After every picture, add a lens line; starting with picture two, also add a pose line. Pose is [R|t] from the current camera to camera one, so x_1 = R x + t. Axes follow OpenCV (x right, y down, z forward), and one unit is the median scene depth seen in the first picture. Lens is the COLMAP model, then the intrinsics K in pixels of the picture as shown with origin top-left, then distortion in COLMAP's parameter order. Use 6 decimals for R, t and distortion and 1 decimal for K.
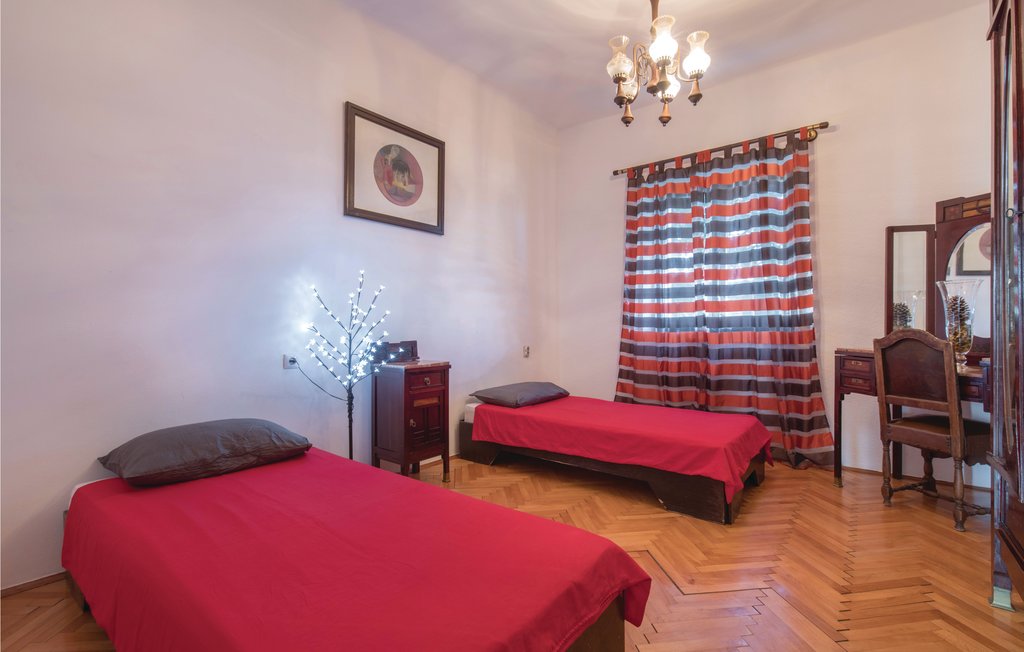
lens RADIAL K [[464.4, 0, 510.6], [0, 464.4, 327.1], [0, 0, 1]] dist [-0.000885, -0.001549]
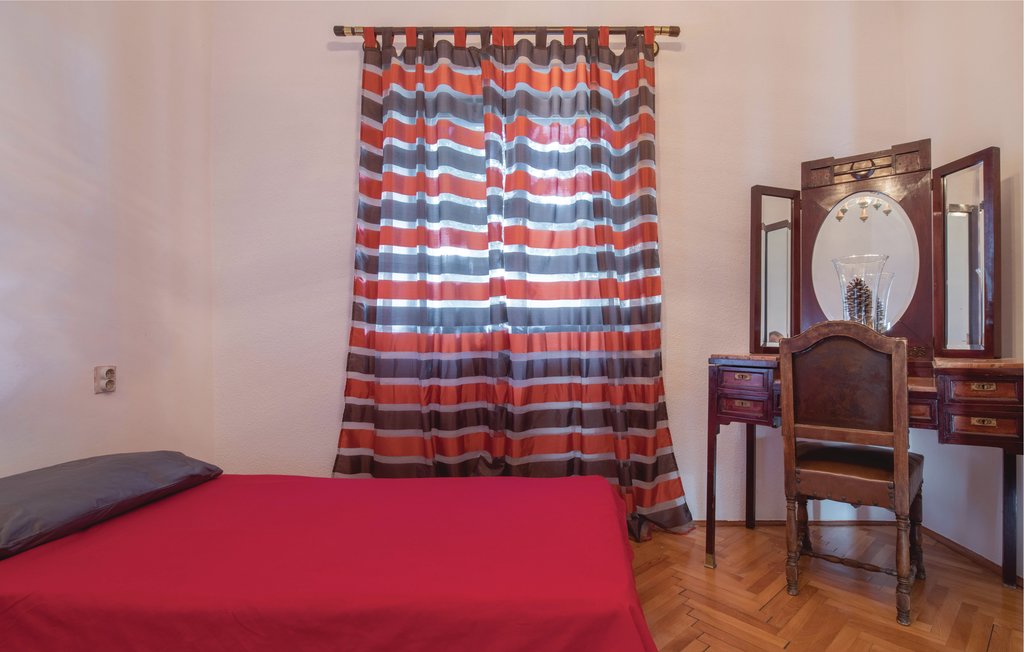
lens RADIAL K [[464.4, 0, 584.6], [0, 464.4, 341.3], [0, 0, 1]] dist [-0.000885, -0.001549]
pose [[0.759855, 0.002951, 0.650086, 0.112917], [-0.002735, 0.999995, -0.001343, 0.021897], [-0.650087, -0.000757, 0.759859, 0.488539]]
